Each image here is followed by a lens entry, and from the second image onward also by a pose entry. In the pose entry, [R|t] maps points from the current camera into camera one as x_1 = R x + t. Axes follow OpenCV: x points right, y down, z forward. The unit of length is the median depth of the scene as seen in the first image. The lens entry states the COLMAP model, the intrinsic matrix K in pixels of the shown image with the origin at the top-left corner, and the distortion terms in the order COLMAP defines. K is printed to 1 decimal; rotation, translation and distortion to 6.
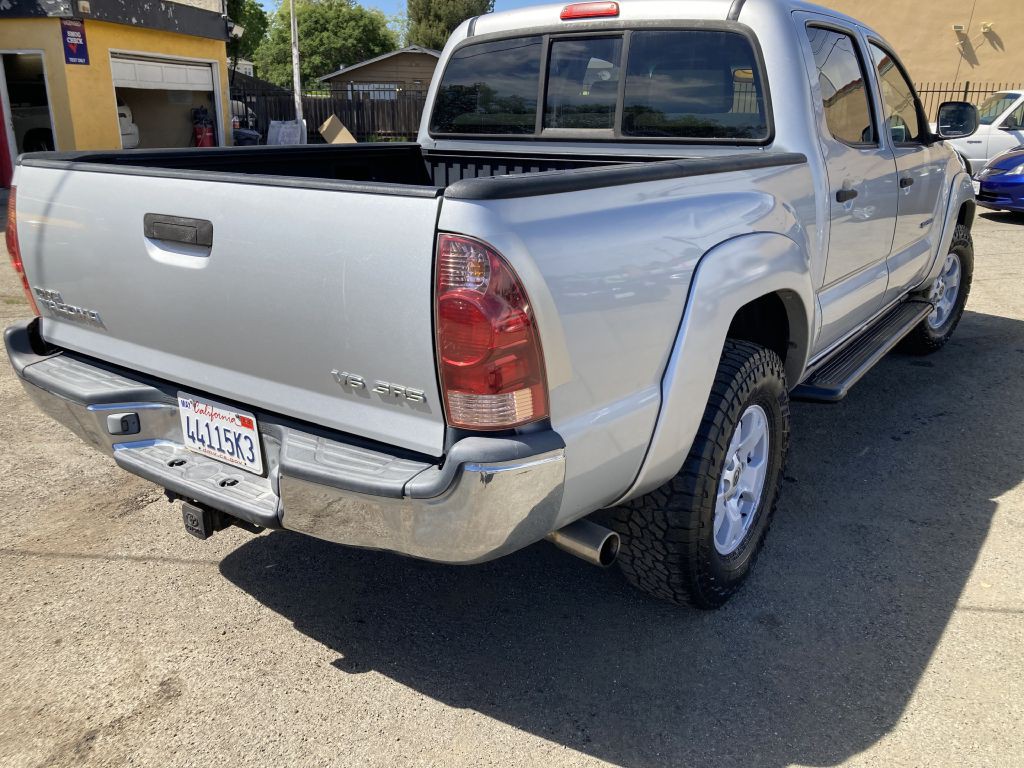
lens RADIAL K [[843.1, 0, 508.4], [0, 843.1, 382.3], [0, 0, 1]] dist [0.005009, -0.001556]
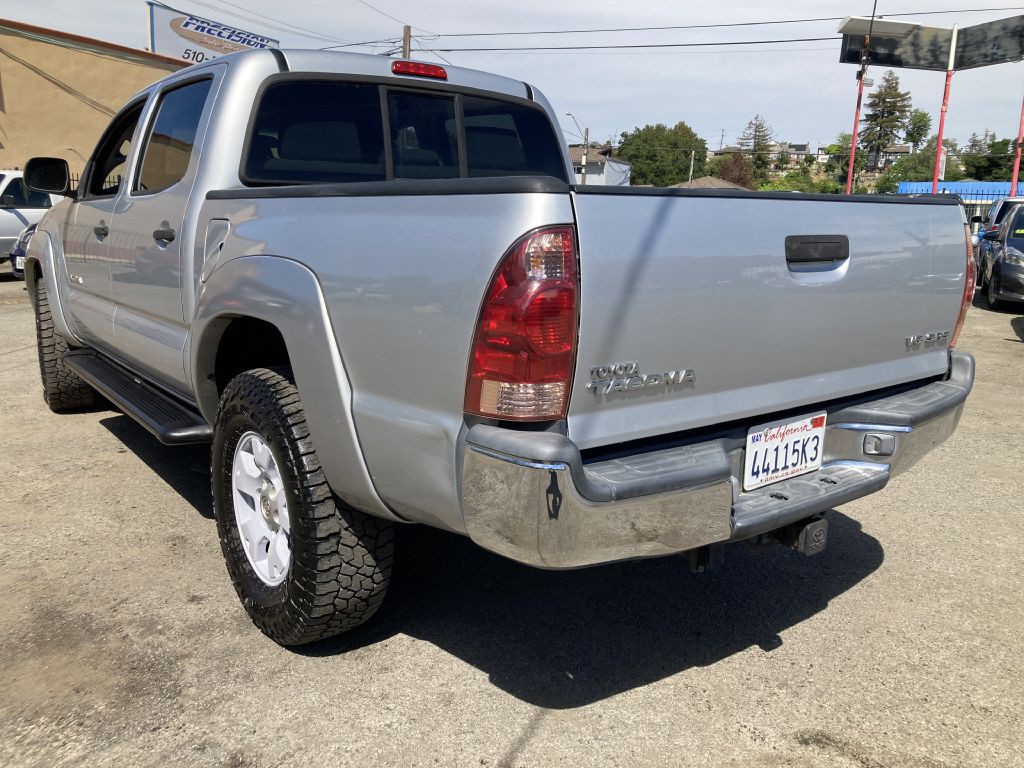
lens RADIAL K [[839.3, 0, 510.1], [0, 839.3, 358.8], [0, 0, 1]] dist [0.005949, 0.001824]
pose [[0.300995, -0.166757, 0.938932, -1.338433], [0.278832, 0.956954, 0.080572, -0.213704], [-0.911951, 0.237553, 0.334536, 0.913710]]
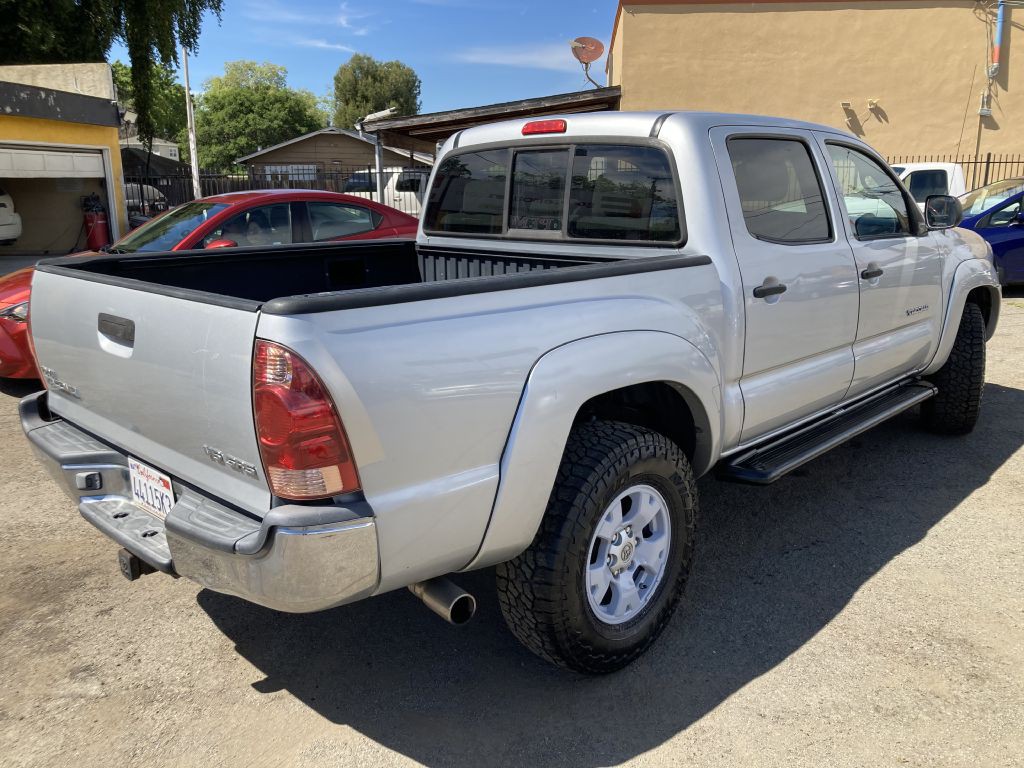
lens RADIAL K [[830.2, 0, 515.7], [0, 830.2, 373.0], [0, 0, 1]] dist [0.037056, 0.007251]
pose [[0.988421, 0.020375, -0.150359, 0.337854], [-0.033300, 0.995913, -0.083956, -0.025246], [0.148034, 0.087991, 0.985060, -0.113300]]
